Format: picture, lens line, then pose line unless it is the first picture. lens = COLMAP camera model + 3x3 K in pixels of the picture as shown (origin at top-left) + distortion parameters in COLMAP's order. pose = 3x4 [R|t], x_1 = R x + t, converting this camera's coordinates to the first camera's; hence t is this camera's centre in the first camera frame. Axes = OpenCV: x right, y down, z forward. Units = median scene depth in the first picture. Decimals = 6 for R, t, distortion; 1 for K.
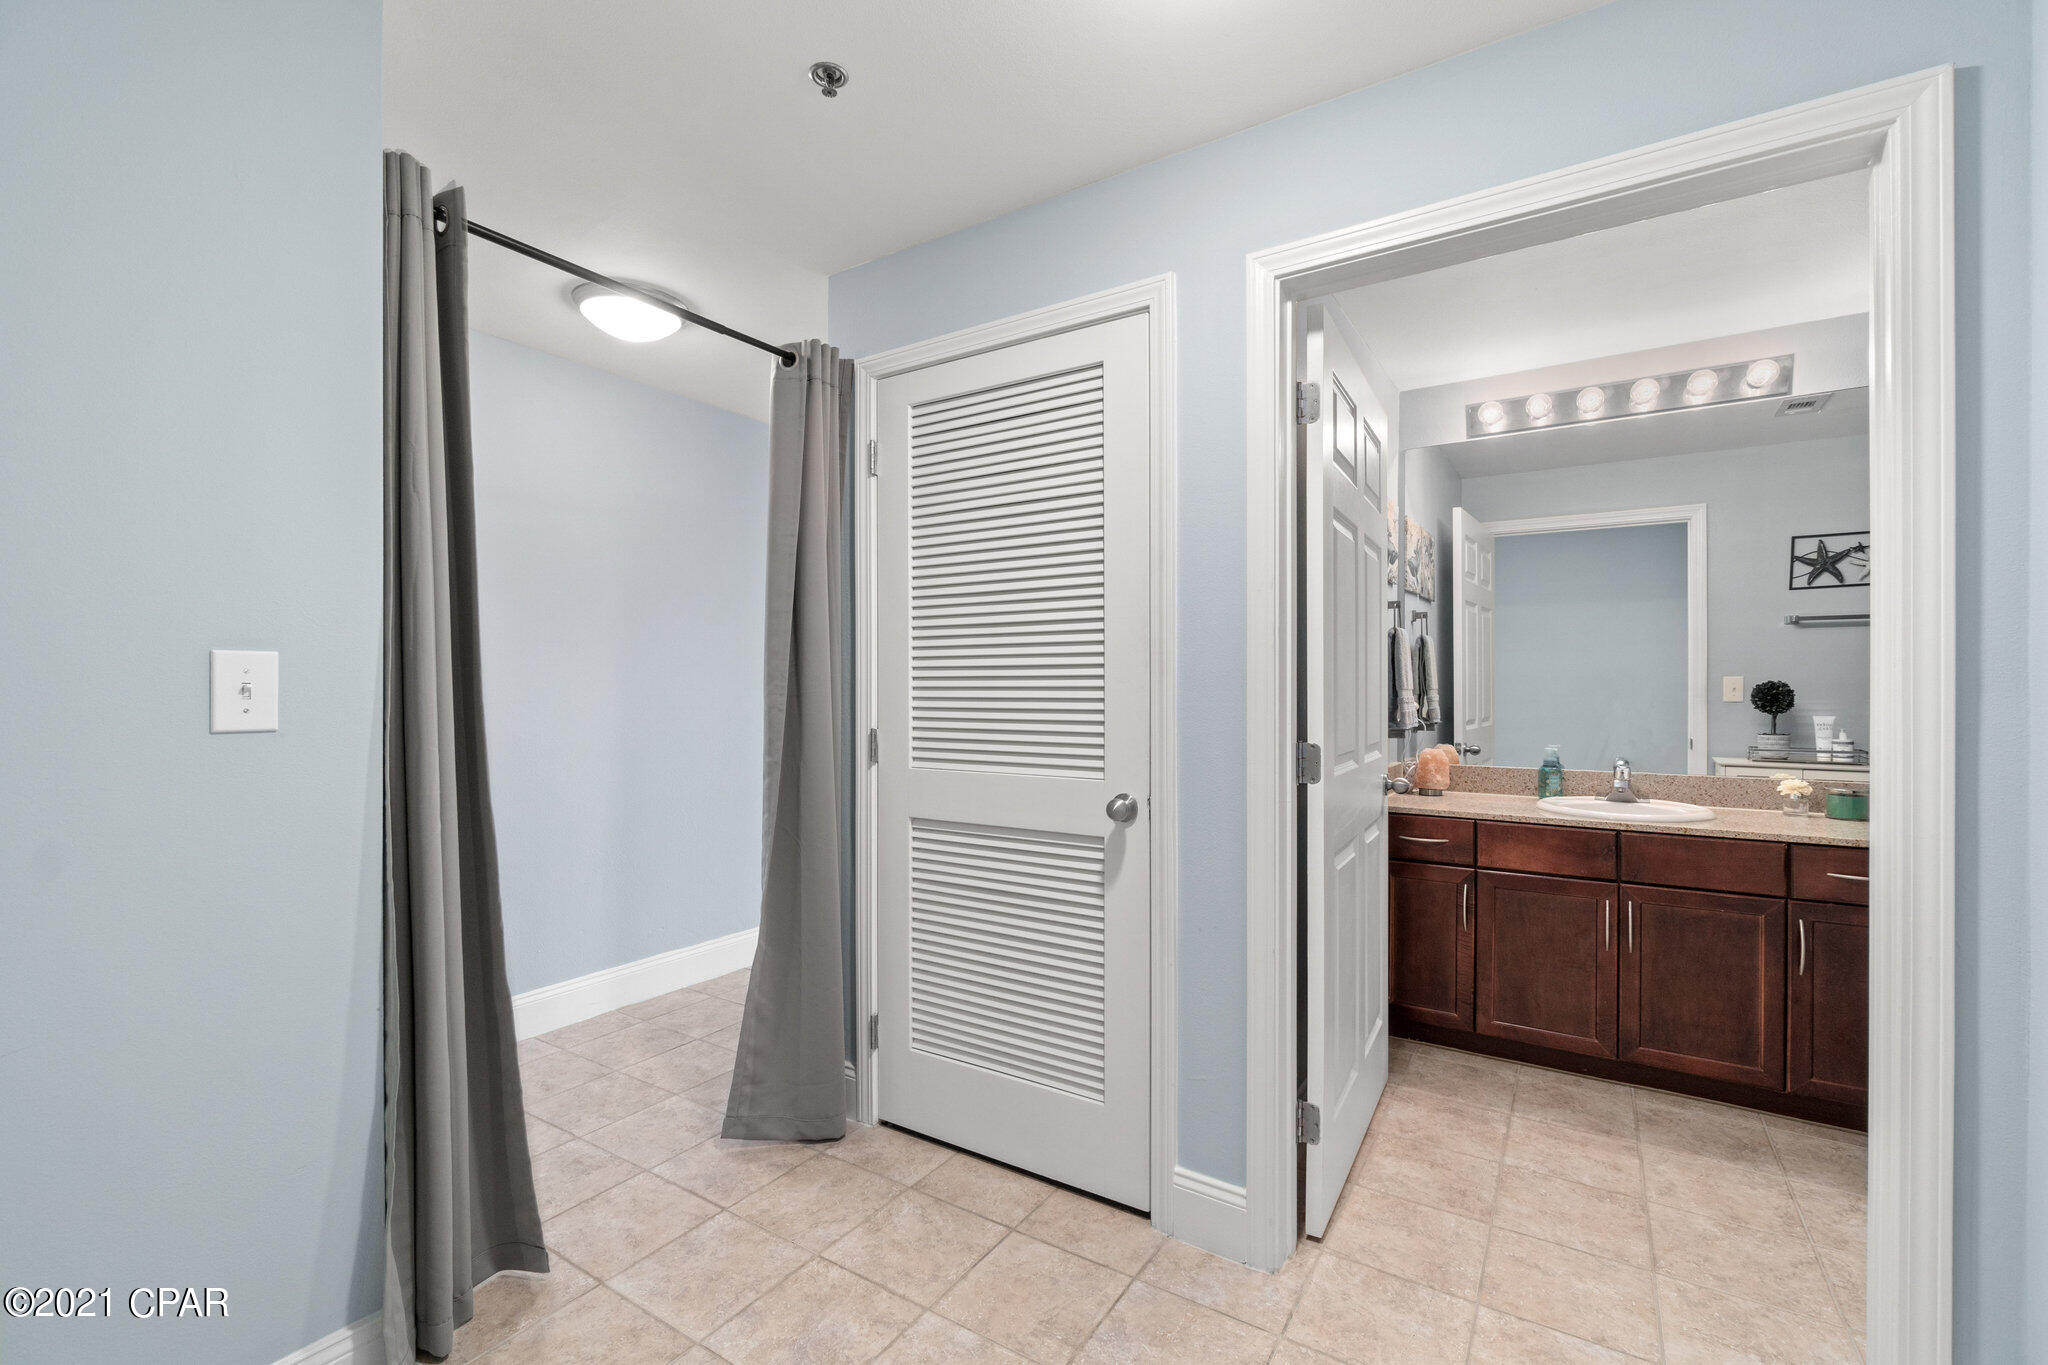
lens RADIAL K [[882.3, 0, 1032.5], [0, 882.3, 686.1], [0, 0, 1]] dist [-0.005249, 0.001671]
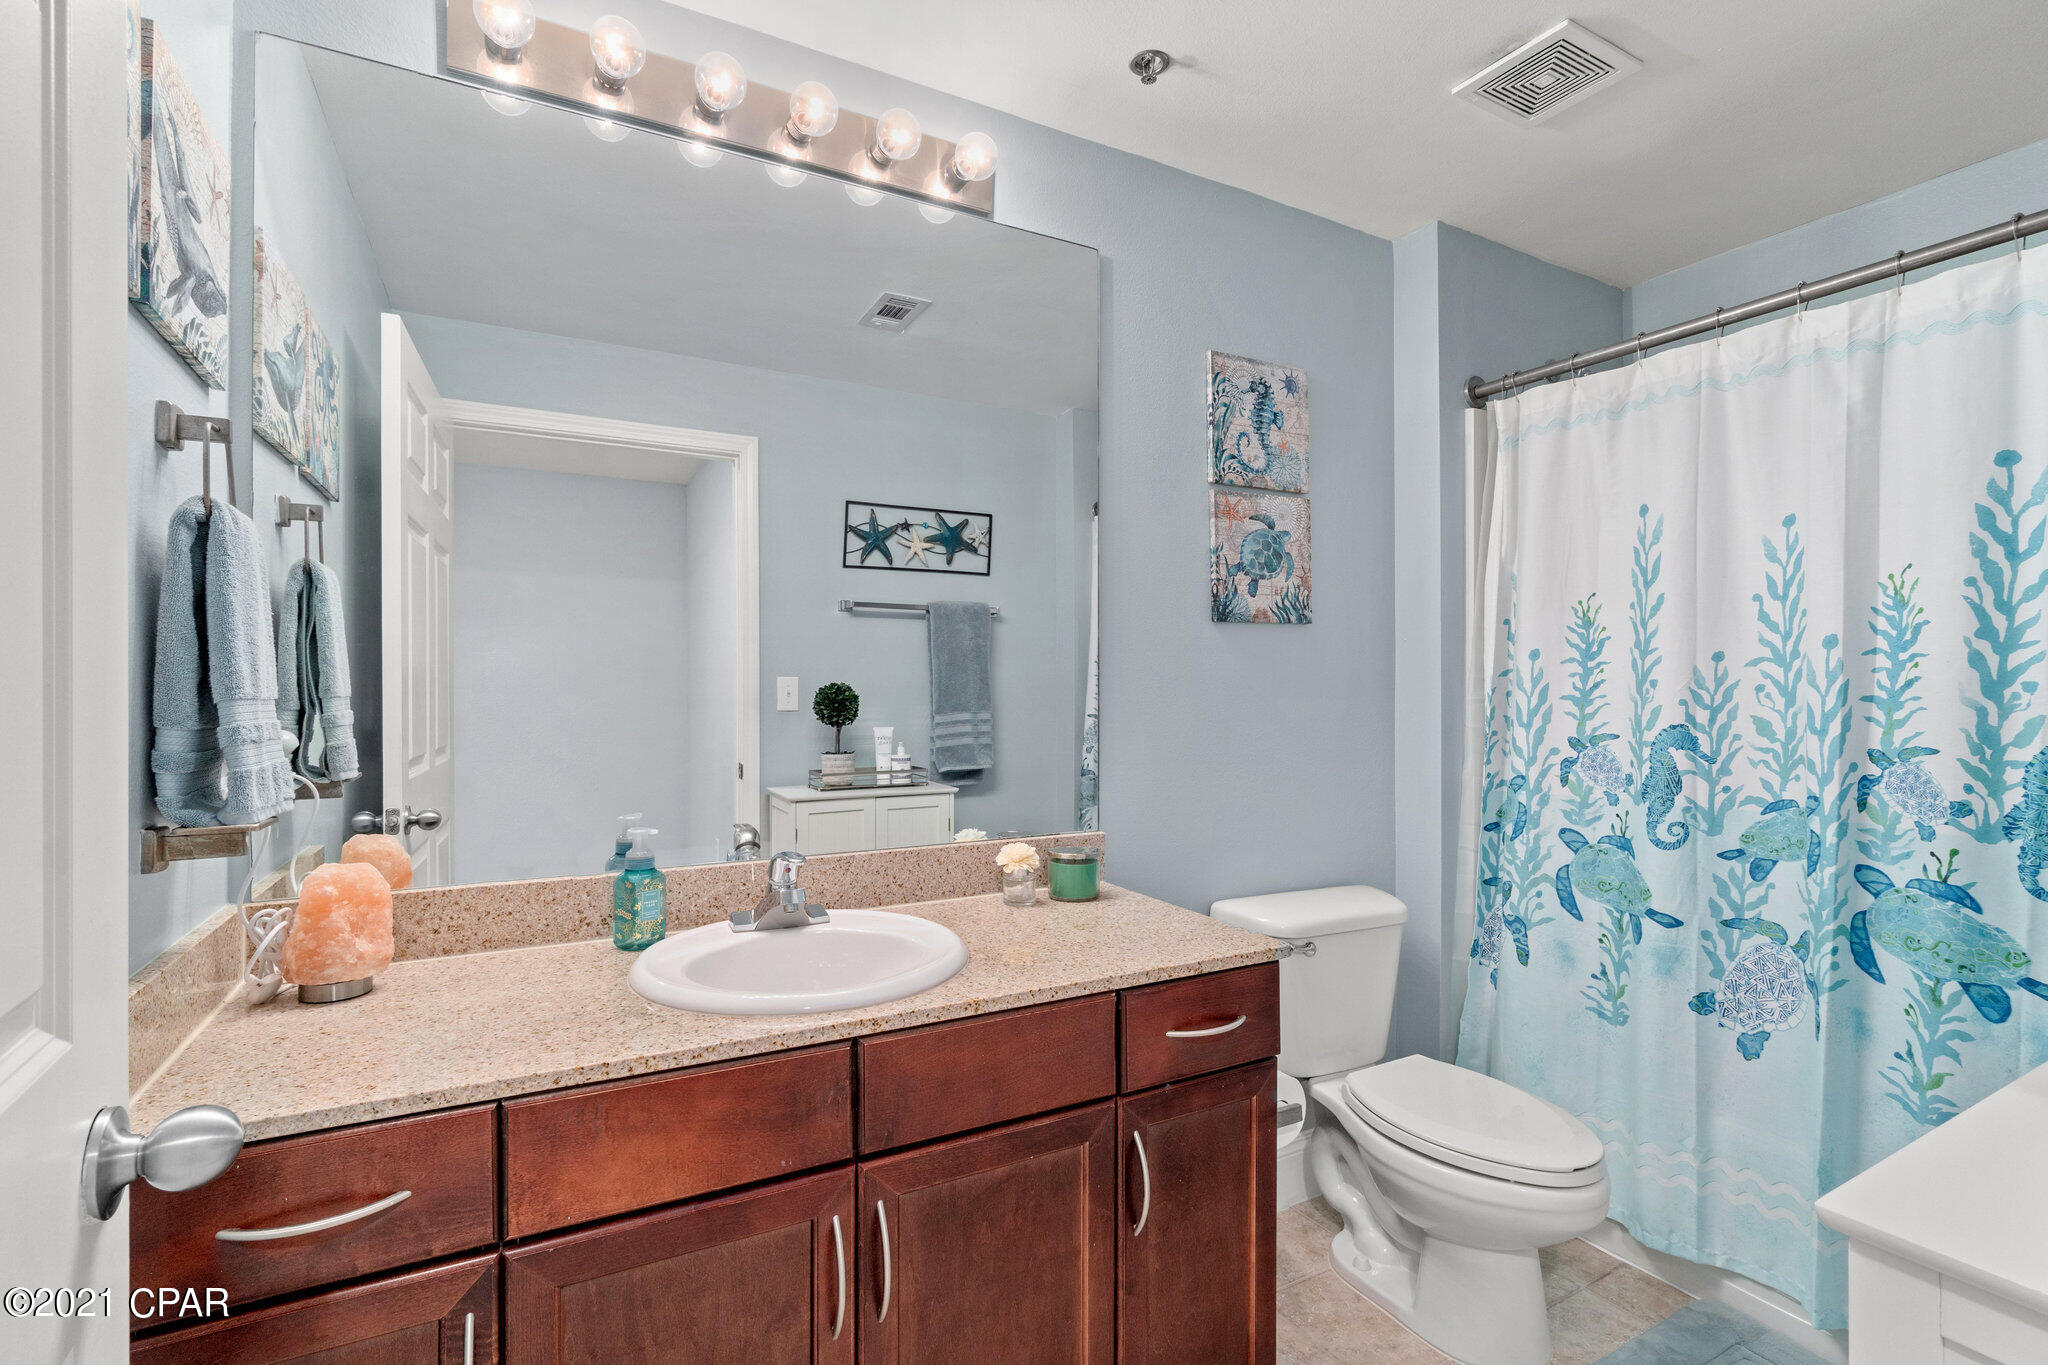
lens RADIAL K [[949.6, 0, 1031.3], [0, 949.6, 689.1], [0, 0, 1]] dist [-0.003587, 0.000006]
pose [[0.477989, 0.001429, 0.878364, 0.220318], [-0.000316, 0.999999, -0.001454, 0.000594], [-0.878366, 0.000417, 0.477989, 0.502848]]
